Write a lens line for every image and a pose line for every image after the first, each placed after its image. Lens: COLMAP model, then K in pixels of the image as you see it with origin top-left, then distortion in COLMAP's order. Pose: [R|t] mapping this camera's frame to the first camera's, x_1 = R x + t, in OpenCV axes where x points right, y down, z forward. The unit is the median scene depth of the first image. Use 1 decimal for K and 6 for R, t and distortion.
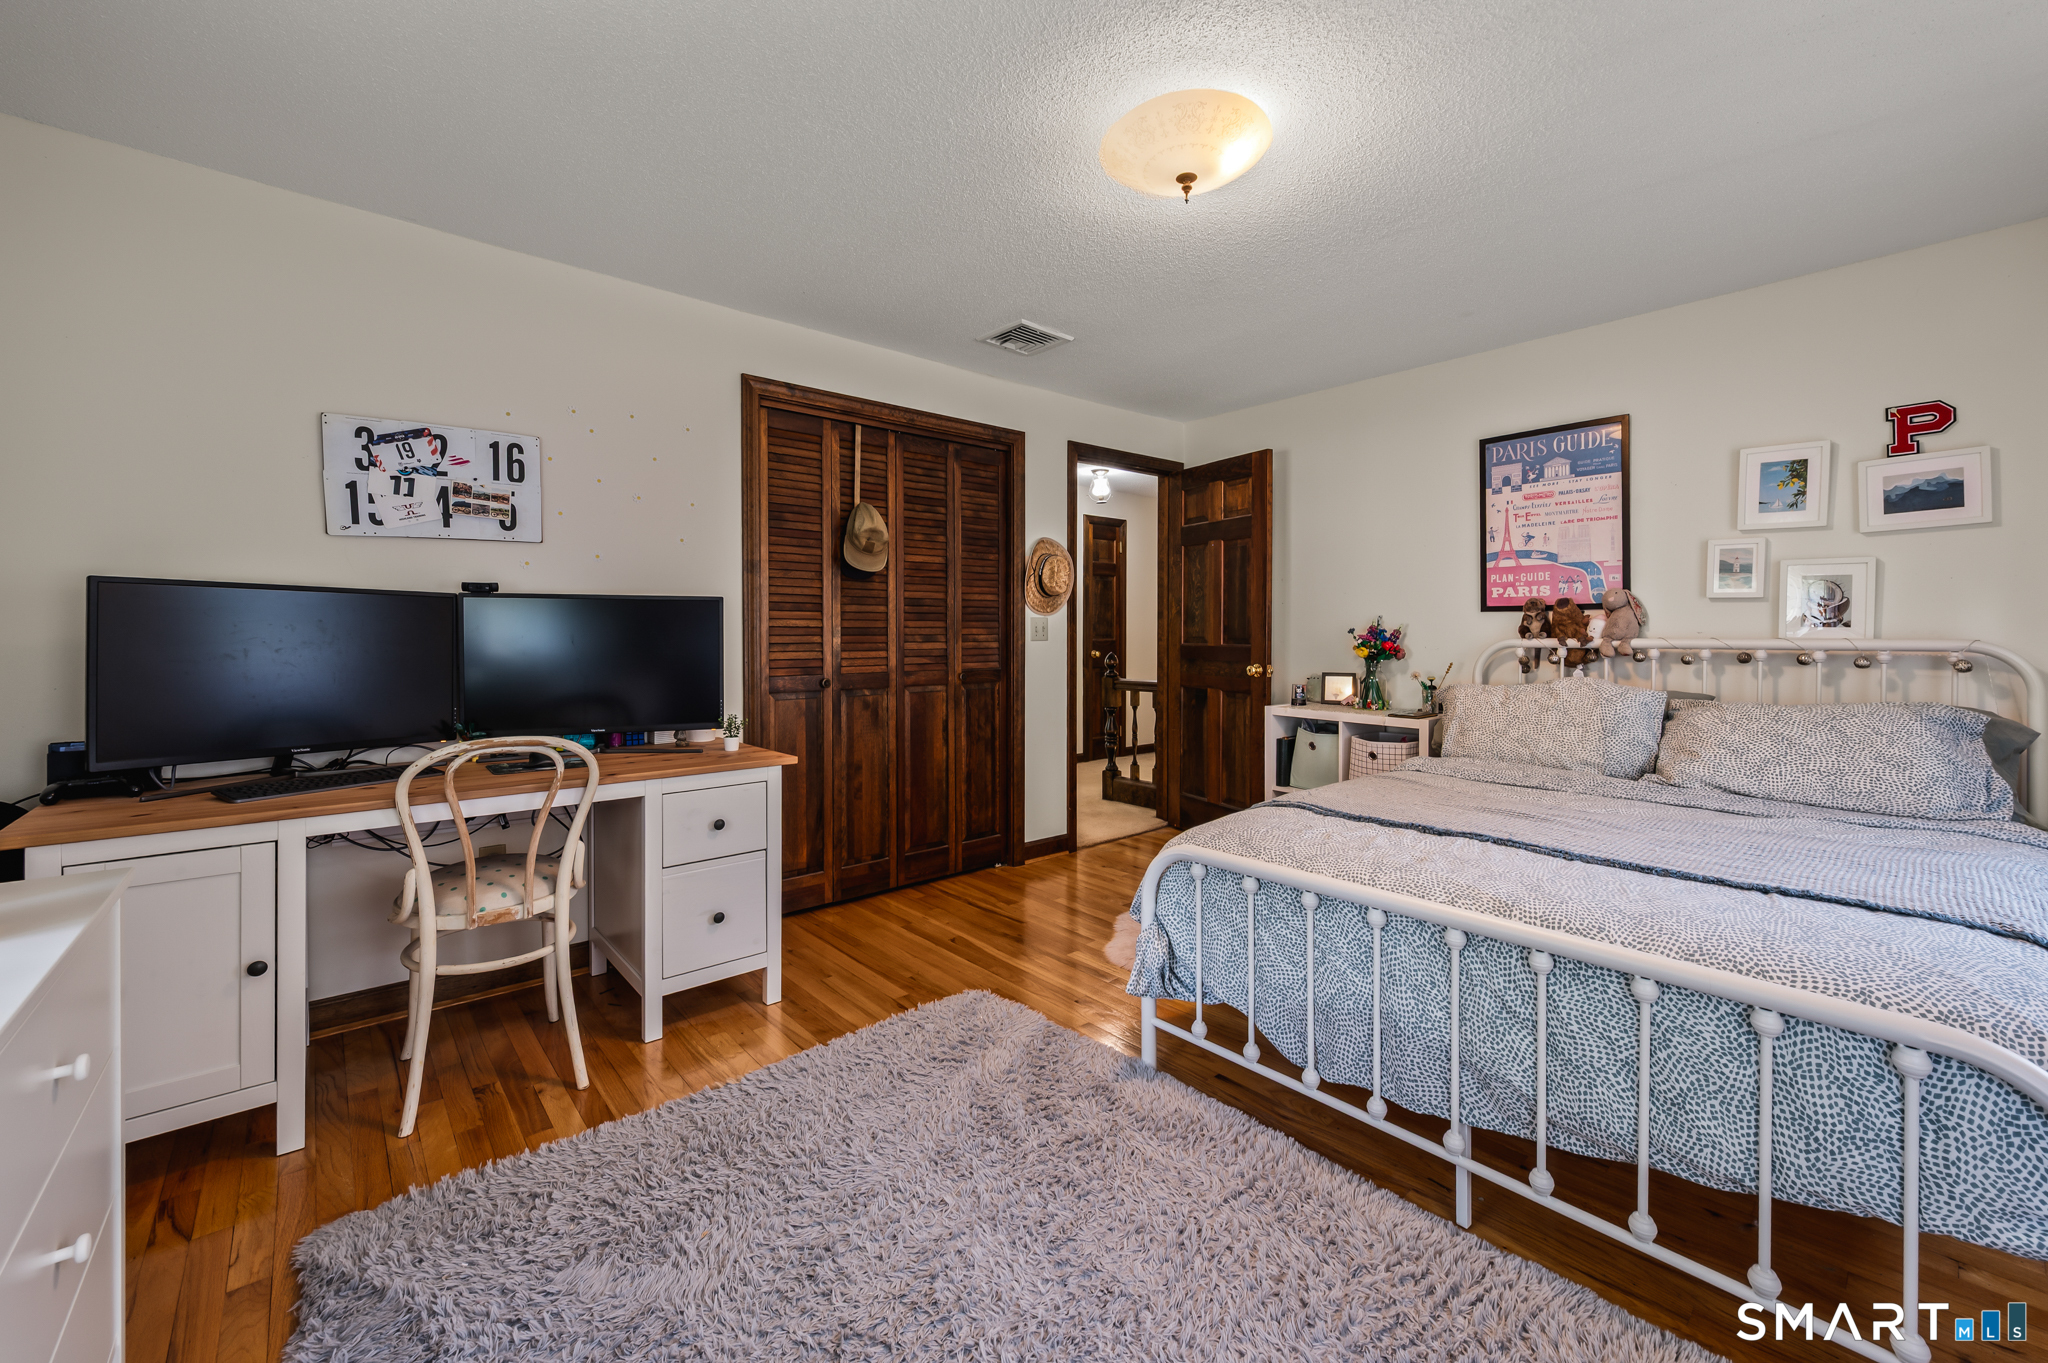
lens RADIAL K [[828.7, 0, 1024.8], [0, 828.7, 632.6], [0, 0, 1]] dist [0.000049, -0.000208]
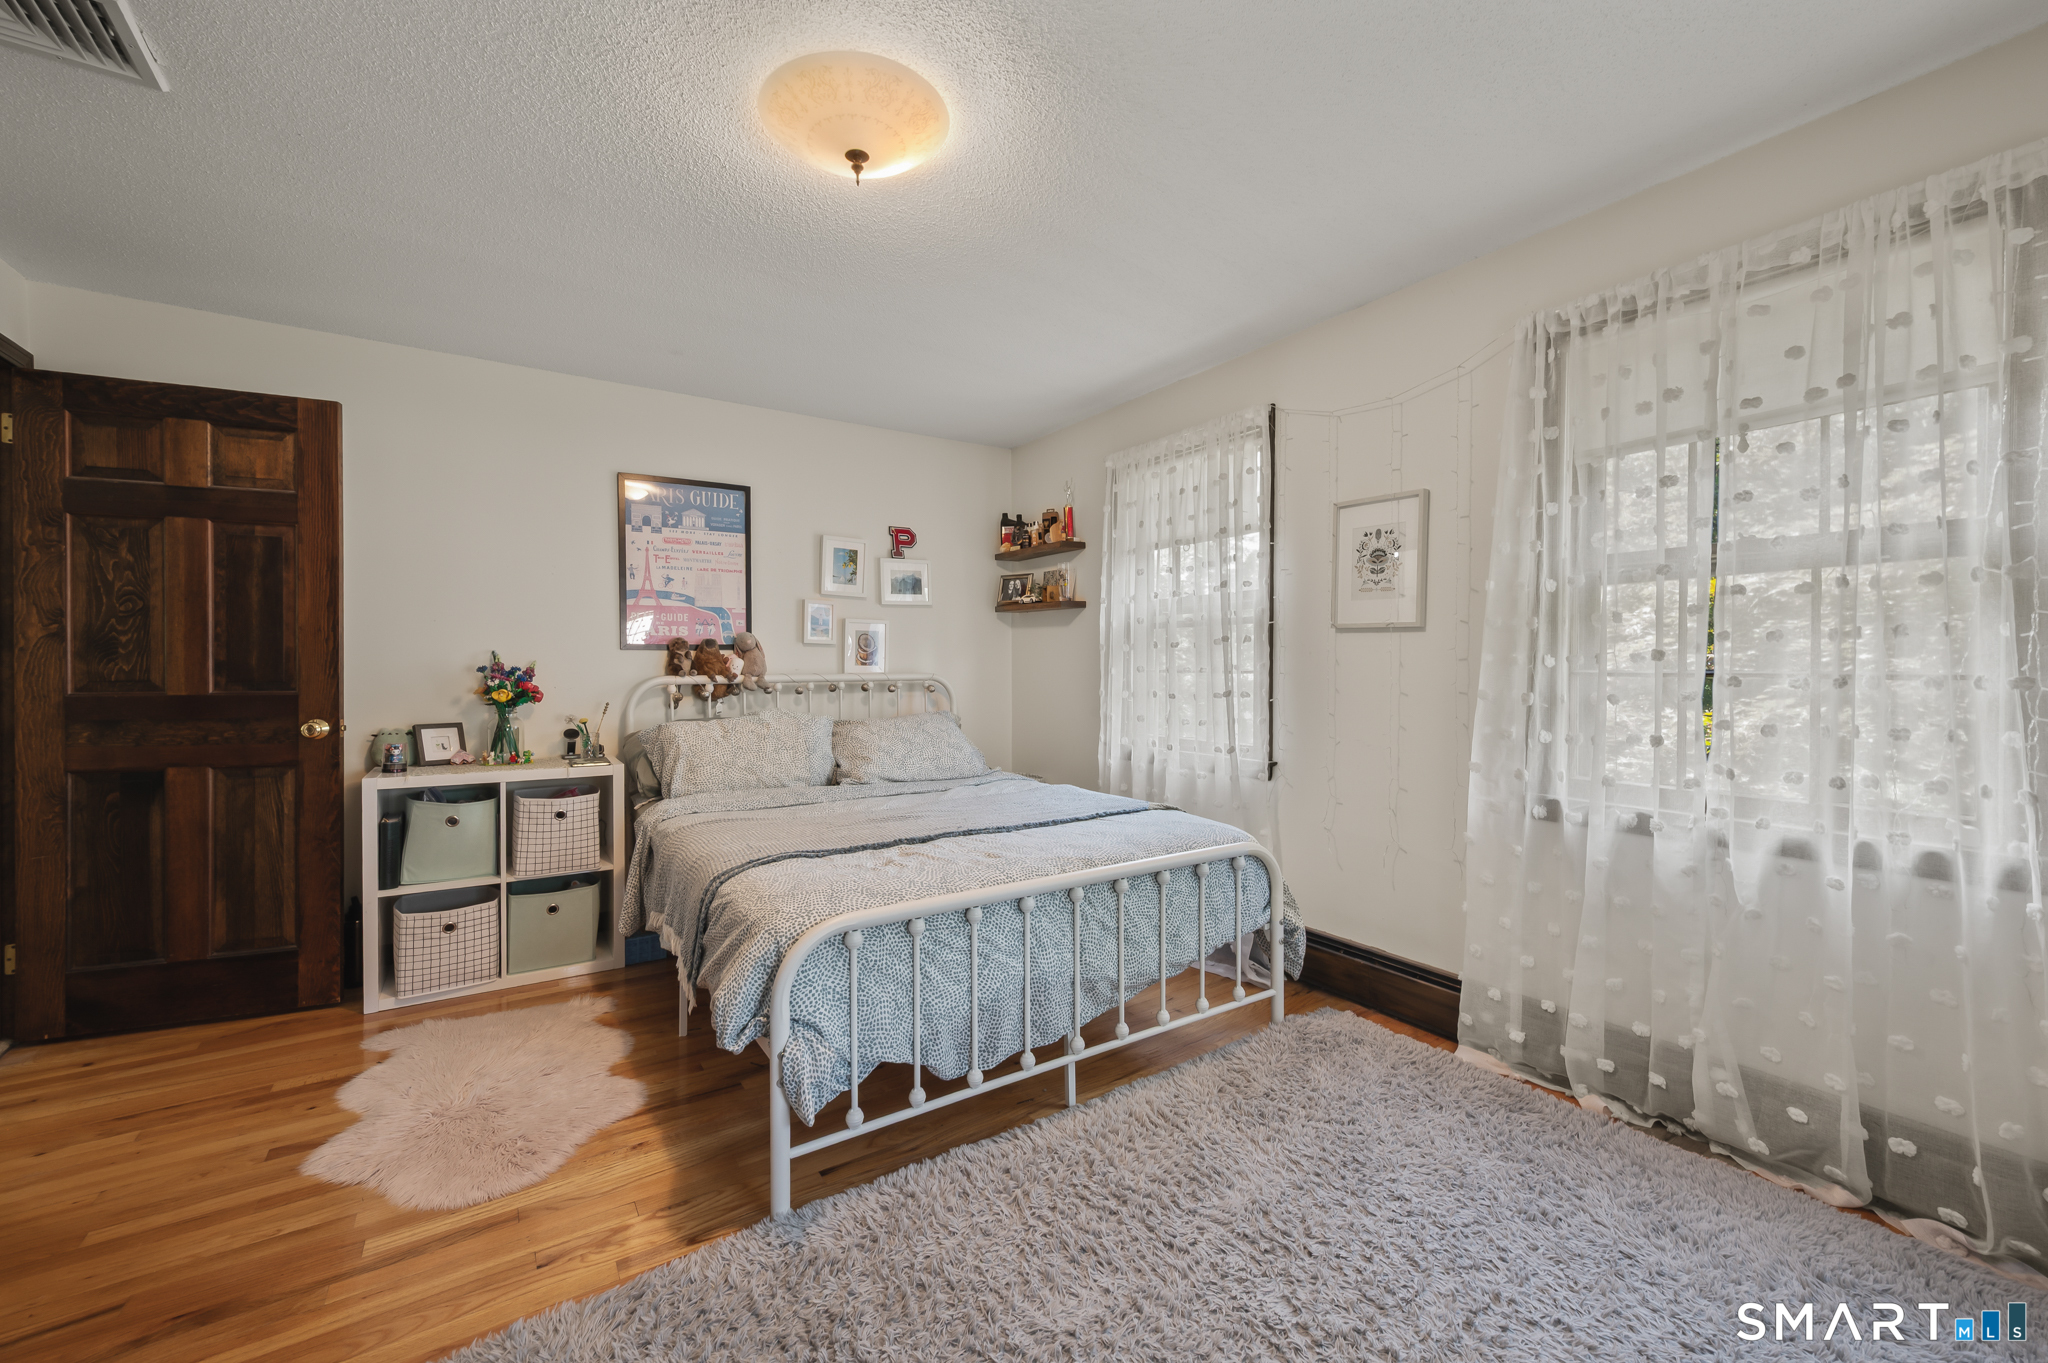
lens RADIAL K [[851.7, 0, 1024.4], [0, 851.7, 670.0], [0, 0, 1]] dist [0.002010, 0.000096]
pose [[0.107293, -0.004253, 0.994218, -0.436516], [0.003652, 0.999986, 0.003883, -0.003159], [-0.994221, 0.003214, 0.107307, 0.463824]]
